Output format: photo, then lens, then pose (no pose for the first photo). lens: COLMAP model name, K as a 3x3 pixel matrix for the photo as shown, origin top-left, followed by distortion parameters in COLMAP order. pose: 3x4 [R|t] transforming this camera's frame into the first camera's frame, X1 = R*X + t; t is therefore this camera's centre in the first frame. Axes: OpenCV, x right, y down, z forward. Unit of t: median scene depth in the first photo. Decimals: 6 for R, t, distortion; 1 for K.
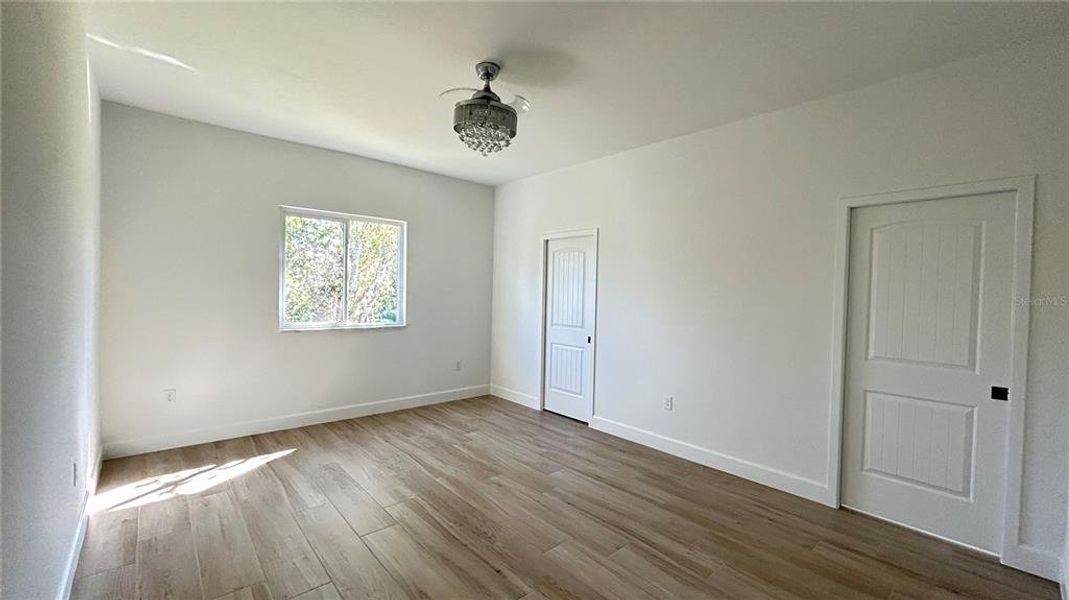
lens RADIAL K [[434.7, 0, 535.2], [0, 434.7, 298.9], [0, 0, 1]] dist [0.000872, 0.000268]
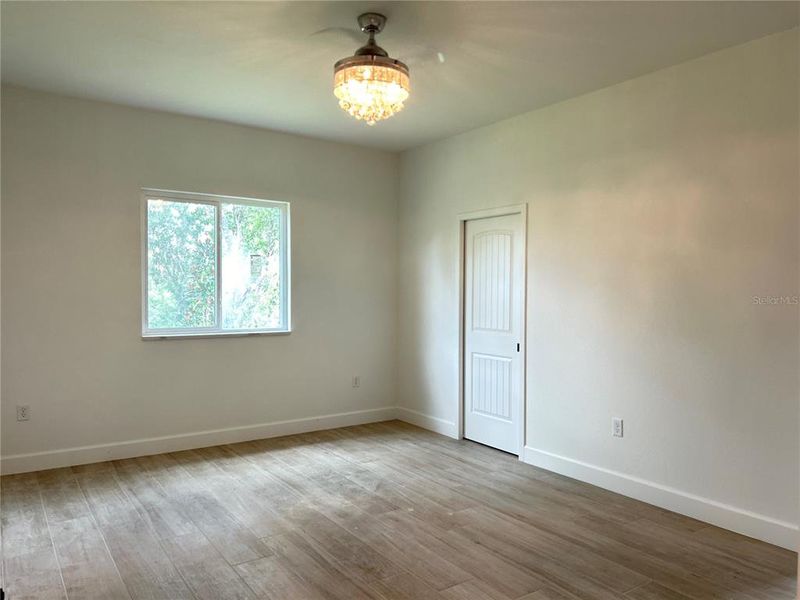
lens RADIAL K [[602.7, 0, 400.0], [0, 602.7, 300.0], [0, 0, 1]] dist [0.052505, -0.054609]
pose [[0.991895, -0.012099, -0.126480, 0.069835], [0.011968, 0.999927, -0.001791, 0.012282], [0.126492, 0.000263, 0.991968, -0.127901]]
